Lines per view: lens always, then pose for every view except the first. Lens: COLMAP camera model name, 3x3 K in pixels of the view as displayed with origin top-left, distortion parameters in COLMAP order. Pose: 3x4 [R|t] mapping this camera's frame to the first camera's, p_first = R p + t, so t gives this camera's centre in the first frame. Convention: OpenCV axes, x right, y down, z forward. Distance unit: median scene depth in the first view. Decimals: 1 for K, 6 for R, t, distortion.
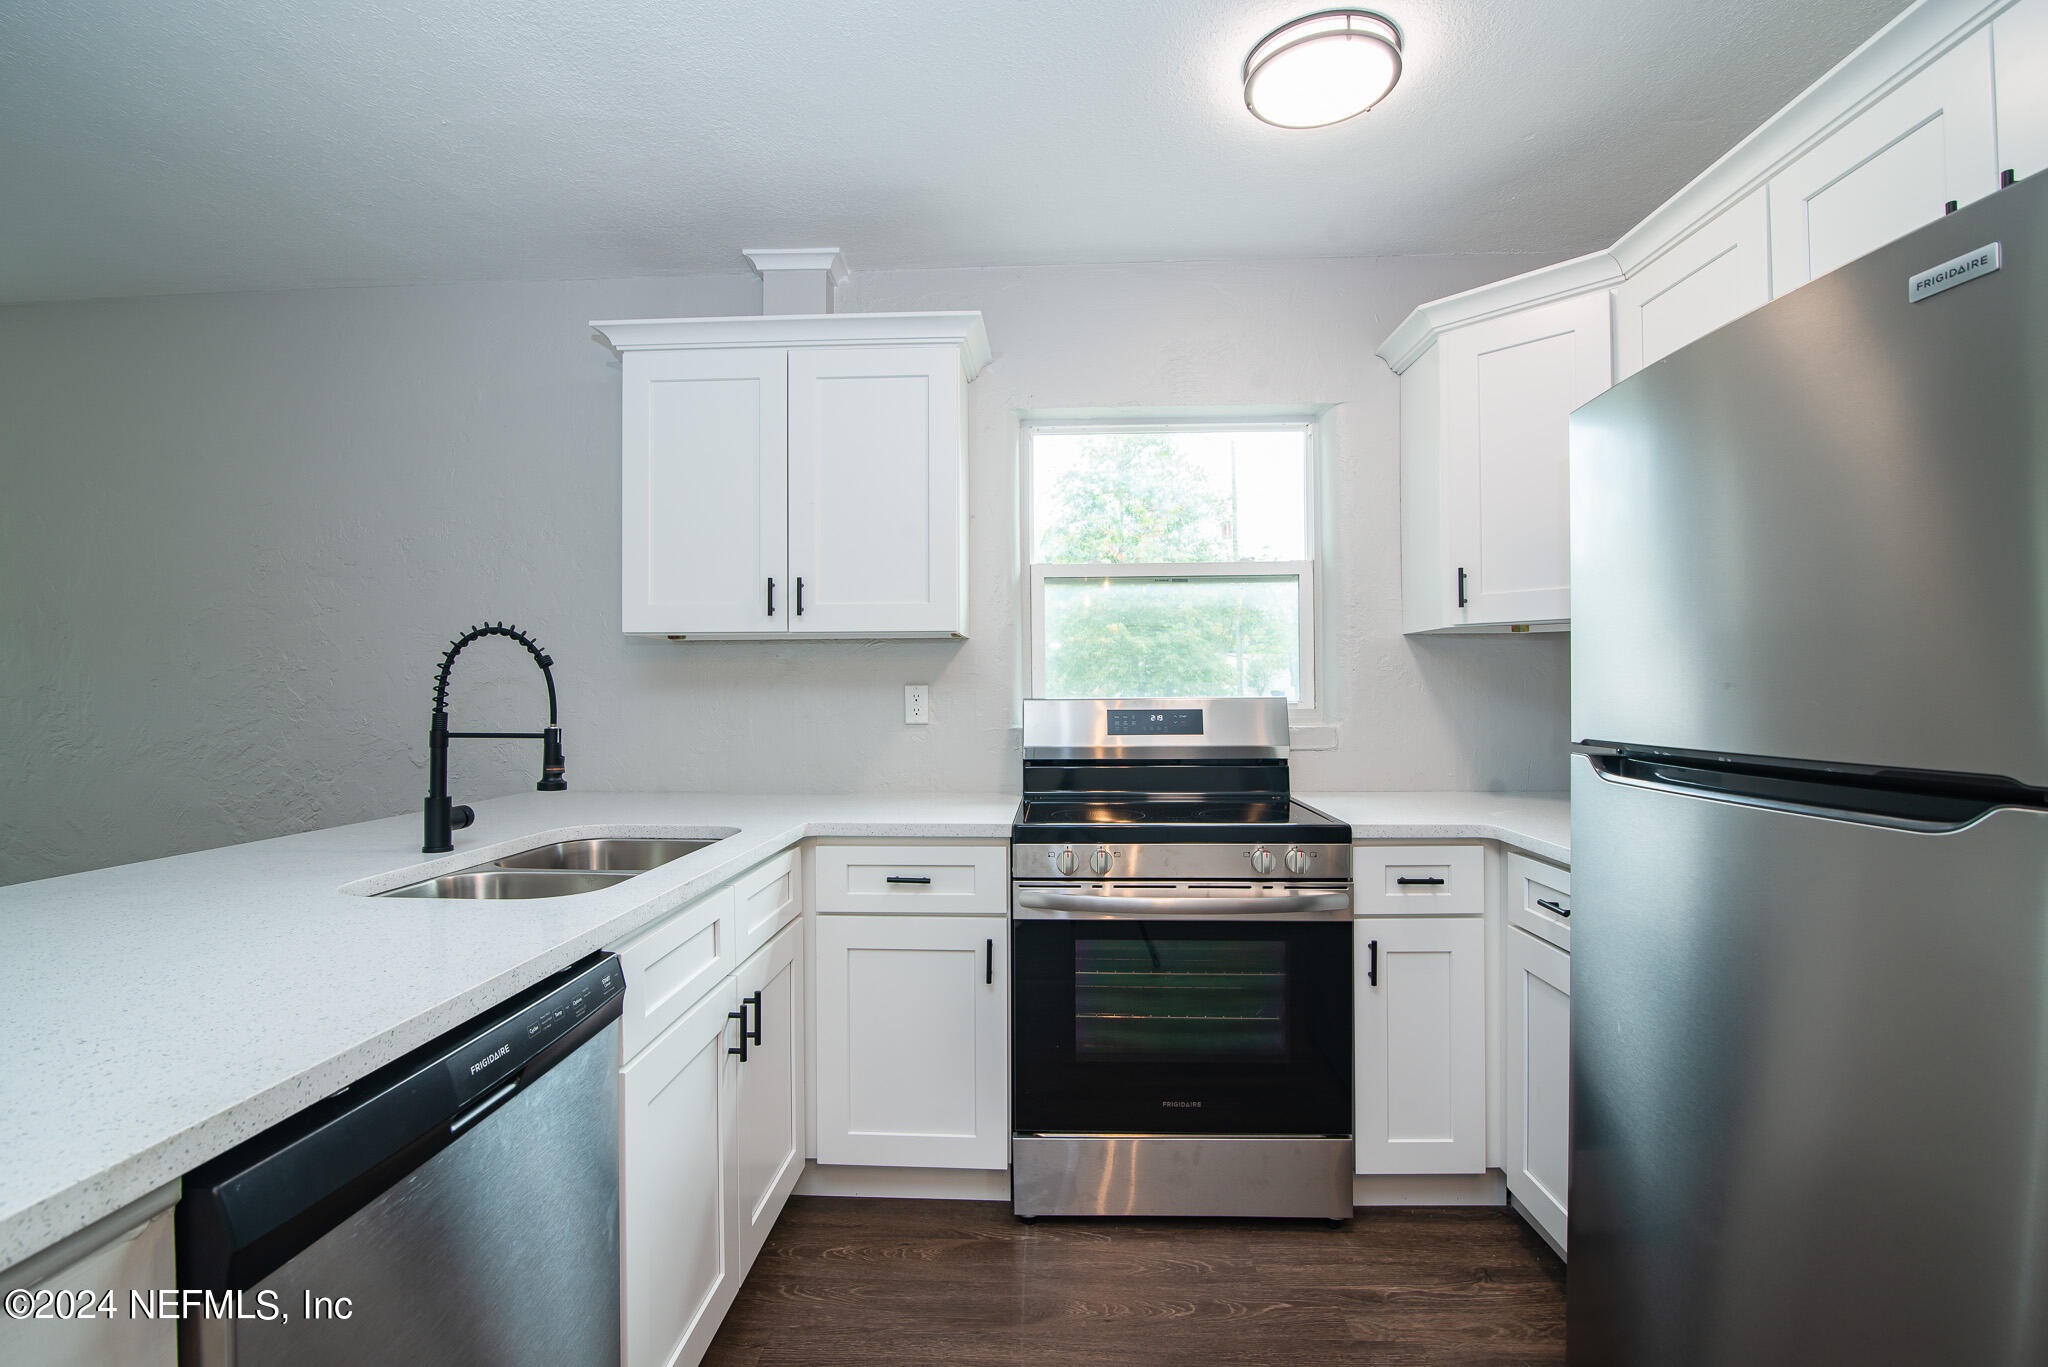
lens RADIAL K [[937.4, 0, 1020.9], [0, 937.4, 682.5], [0, 0, 1]] dist [-0.020749, 0.001578]
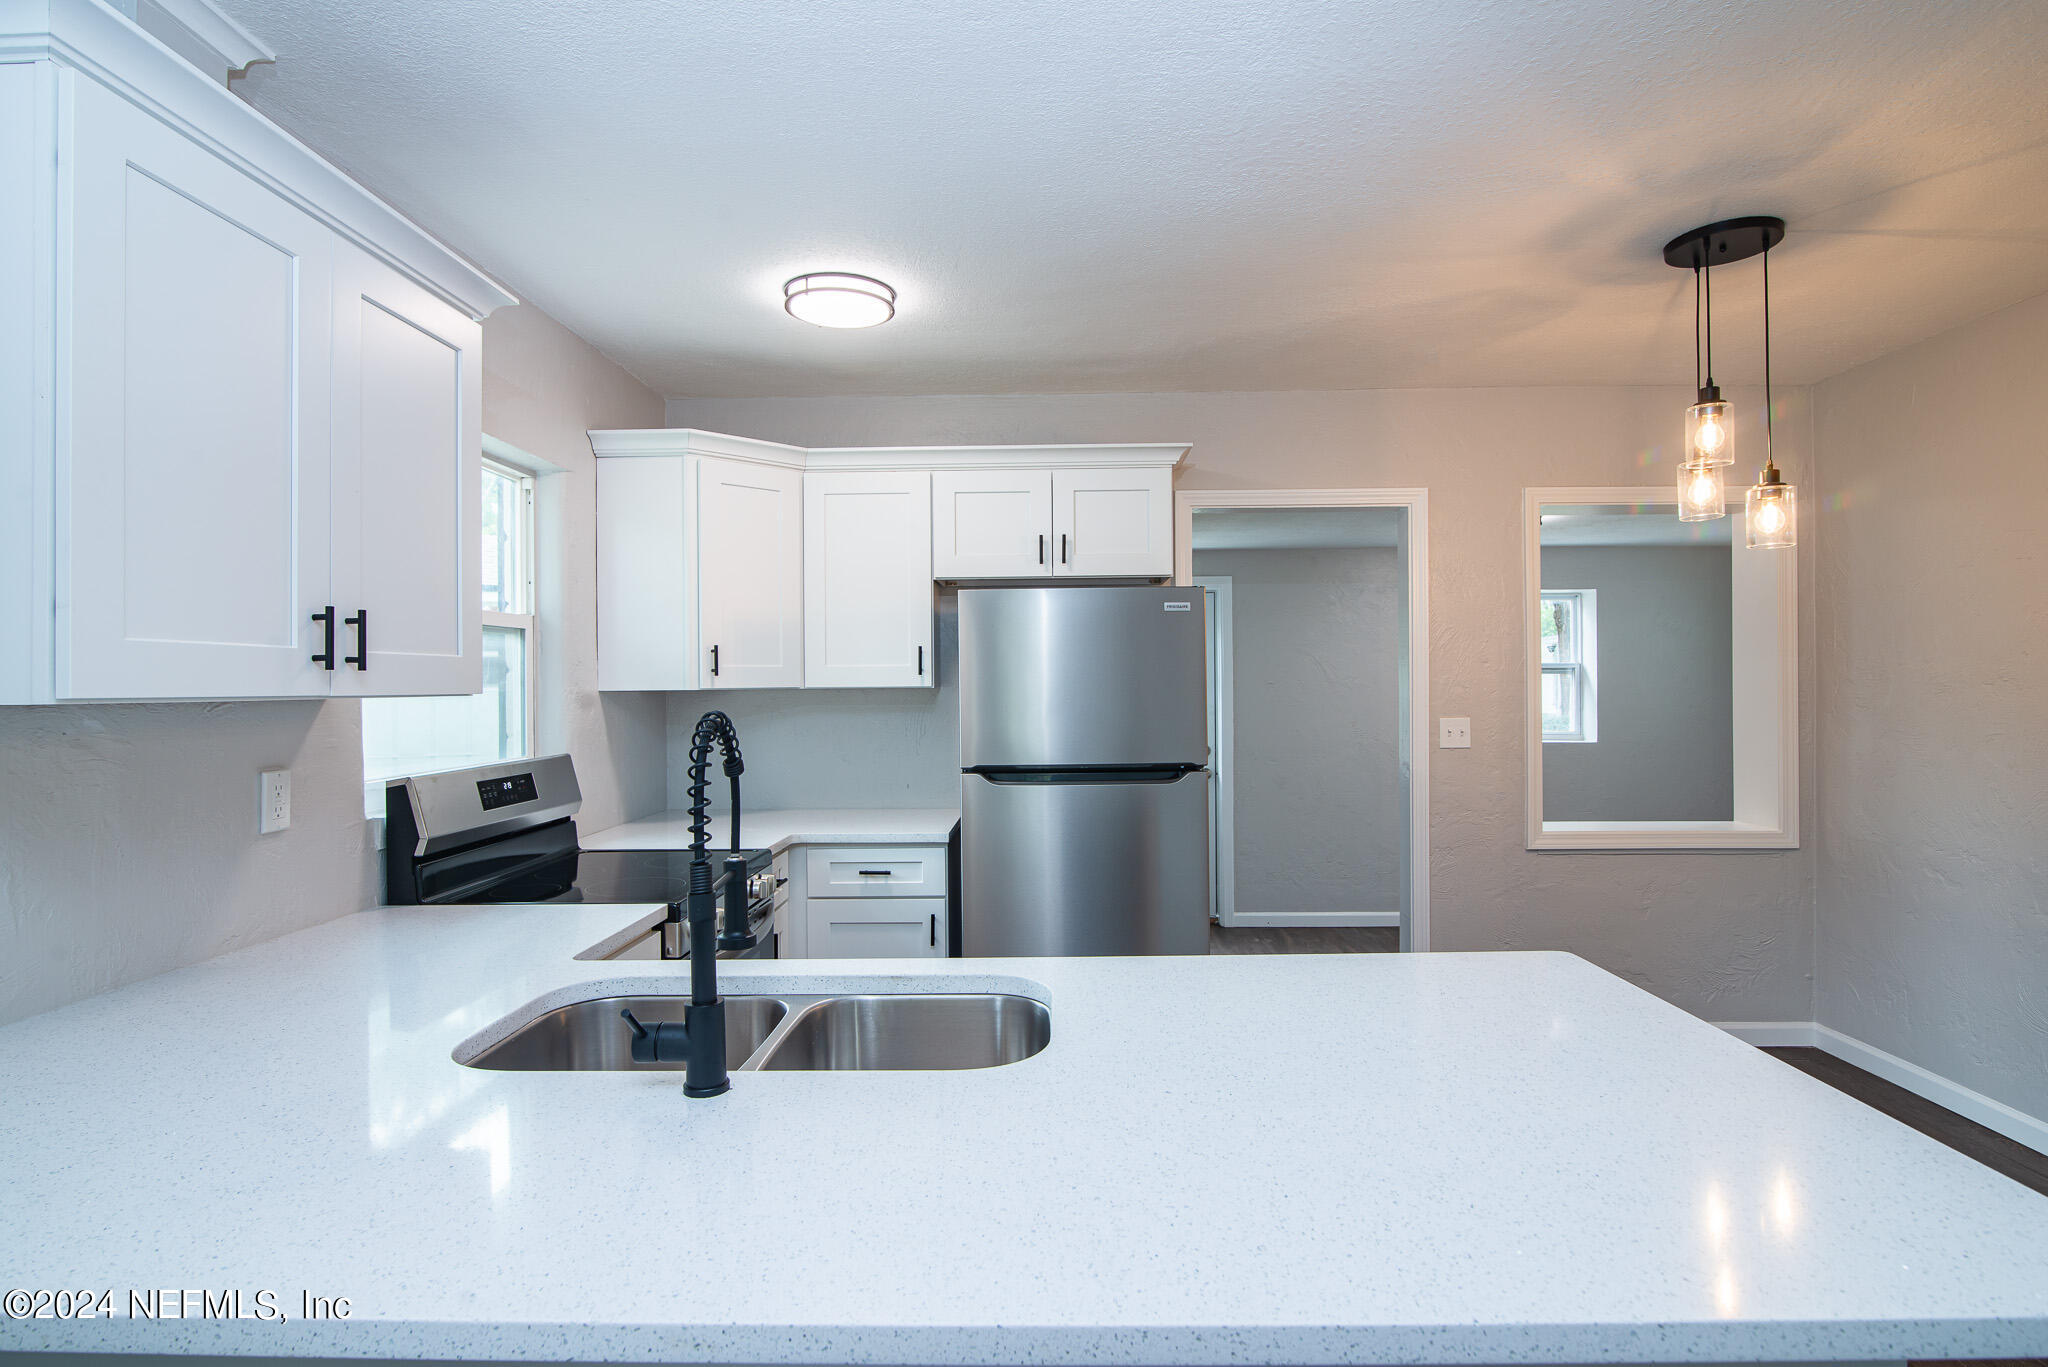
lens RADIAL K [[1042.6, 0, 1020.1], [0, 1042.6, 684.7], [0, 0, 1]] dist [-0.016347, 0.001715]
pose [[-0.009594, 0.004485, 0.999944, -1.124510], [0.003484, 0.999984, -0.004451, -0.069875], [-0.999948, 0.003442, -0.009610, 0.684255]]
